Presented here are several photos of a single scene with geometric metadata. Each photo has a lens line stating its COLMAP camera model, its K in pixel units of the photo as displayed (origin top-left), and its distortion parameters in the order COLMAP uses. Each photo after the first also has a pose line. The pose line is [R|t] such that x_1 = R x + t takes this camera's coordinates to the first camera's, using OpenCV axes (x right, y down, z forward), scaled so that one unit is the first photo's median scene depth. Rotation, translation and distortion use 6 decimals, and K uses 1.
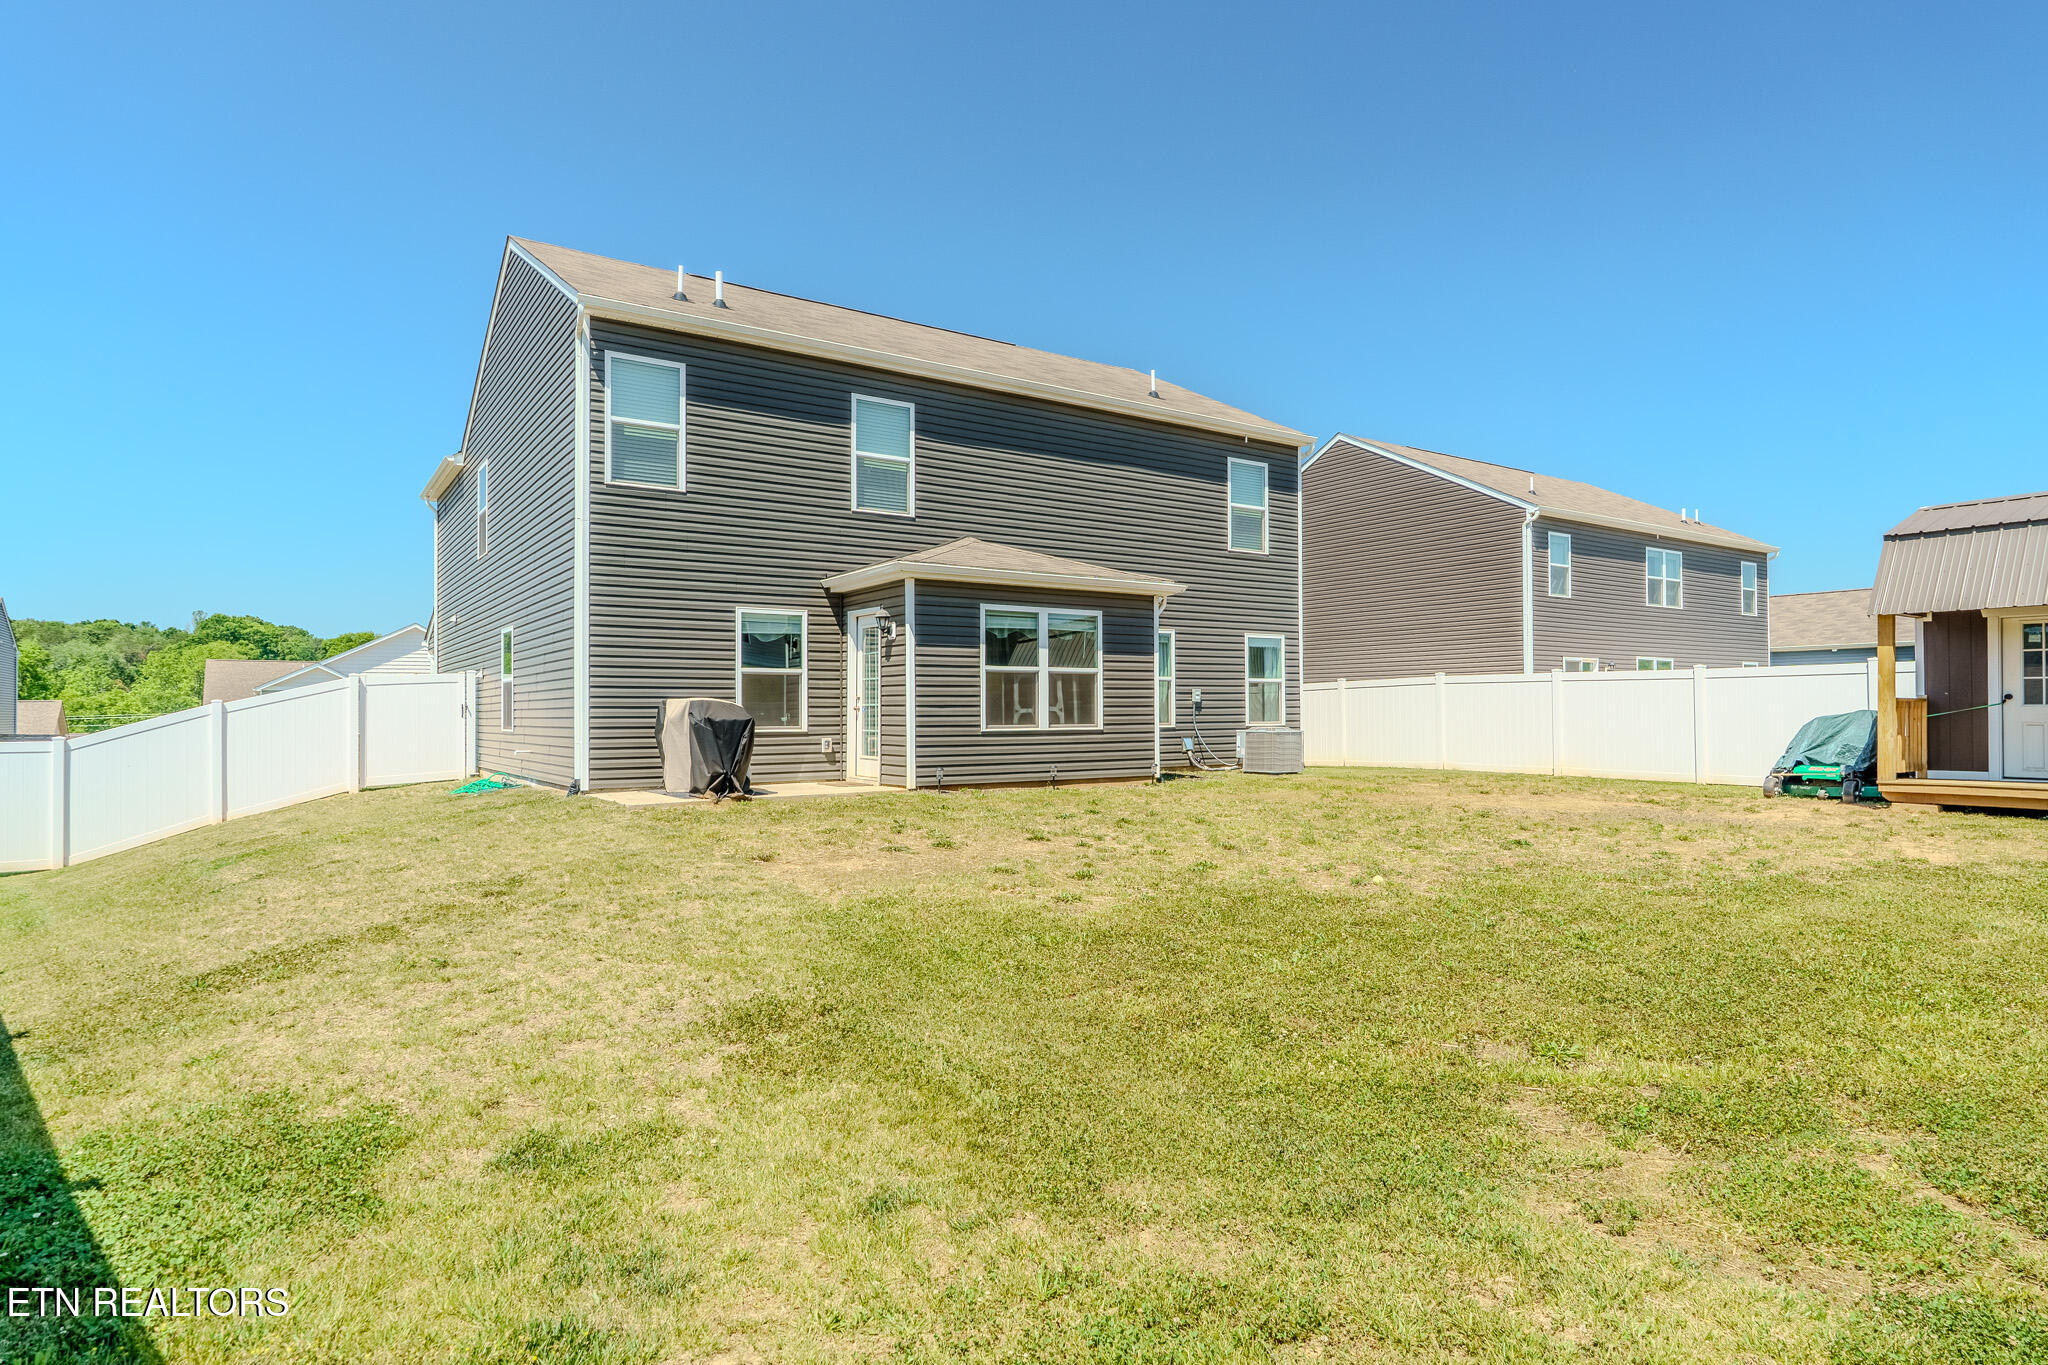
lens RADIAL K [[1127.5, 0, 1024.8], [0, 1127.5, 692.5], [0, 0, 1]] dist [0.000928, 0.000254]
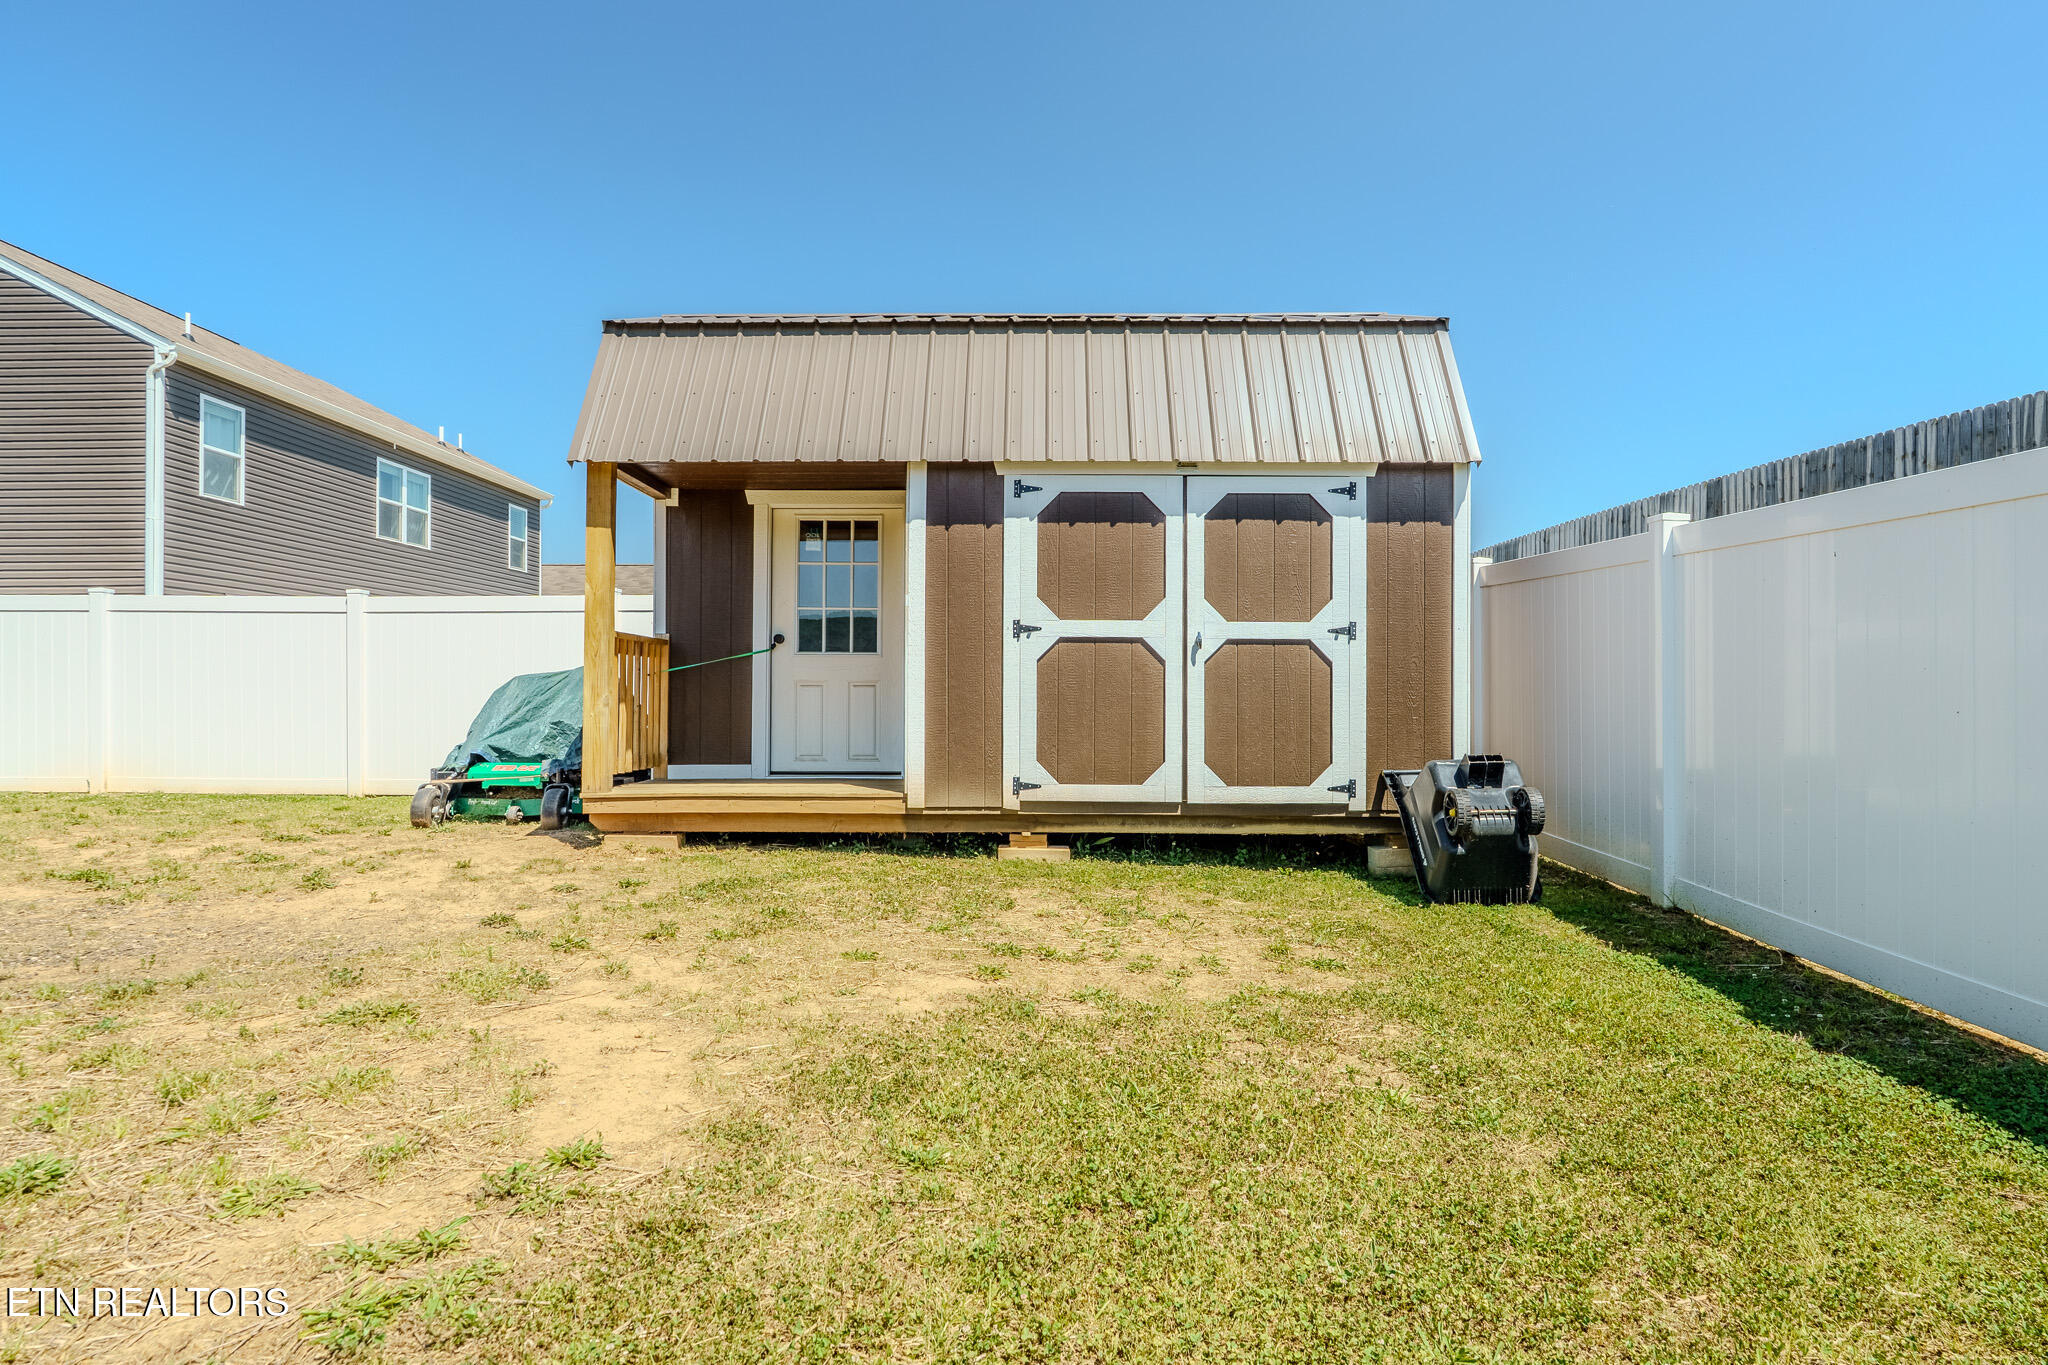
lens RADIAL K [[1127.5, 0, 1024.8], [0, 1127.5, 692.5], [0, 0, 1]] dist [0.000928, 0.000254]
pose [[0.576840, 0.006563, 0.816831, 0.375182], [-0.017280, 0.999842, 0.004169, 0.022889], [-0.816675, -0.016520, 0.576862, 0.448822]]
